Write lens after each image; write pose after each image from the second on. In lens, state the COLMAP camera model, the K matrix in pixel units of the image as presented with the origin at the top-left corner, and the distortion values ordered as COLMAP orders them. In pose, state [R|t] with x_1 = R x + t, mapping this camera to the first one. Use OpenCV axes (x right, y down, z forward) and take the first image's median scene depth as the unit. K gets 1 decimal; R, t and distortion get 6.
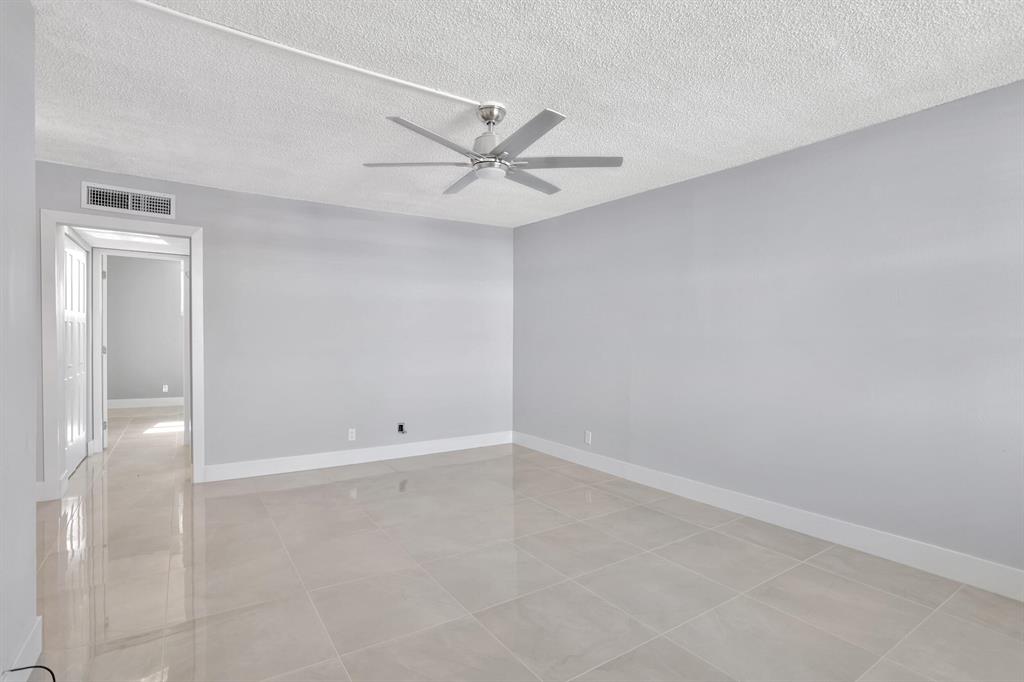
lens RADIAL K [[505.4, 0, 512.0], [0, 505.4, 341.0], [0, 0, 1]] dist [-0.061407, 0.017788]
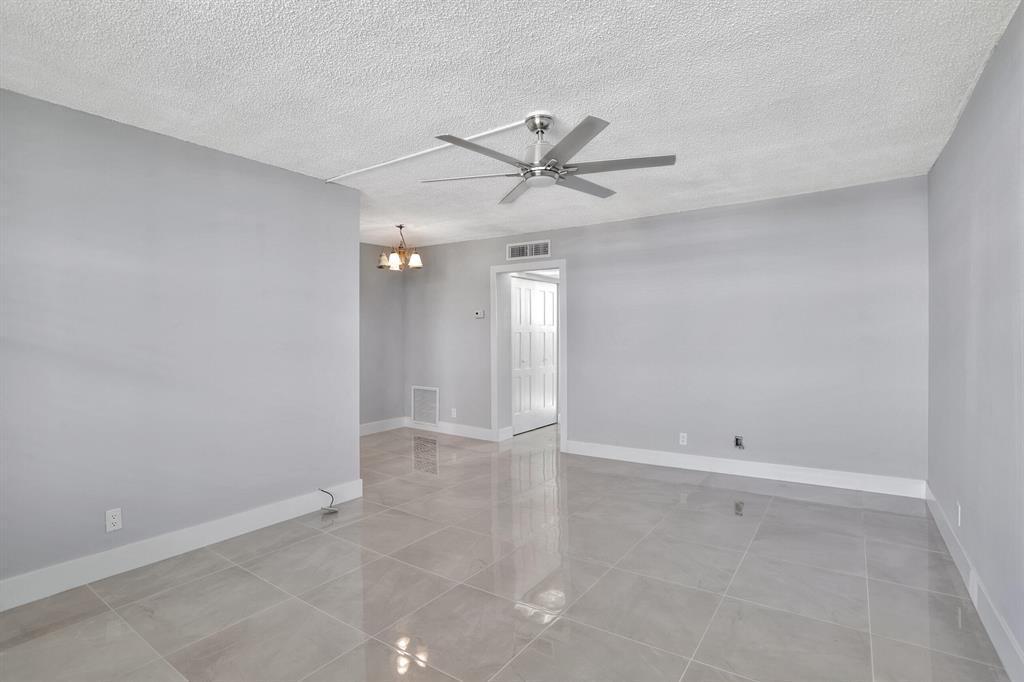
lens RADIAL K [[505.4, 0, 512.0], [0, 505.4, 341.0], [0, 0, 1]] dist [-0.061407, 0.017788]
pose [[0.361012, -0.005364, -0.932546, 0.594056], [0.001873, 0.999986, -0.005027, -0.005089], [0.932559, 0.000068, 0.361017, 0.390648]]
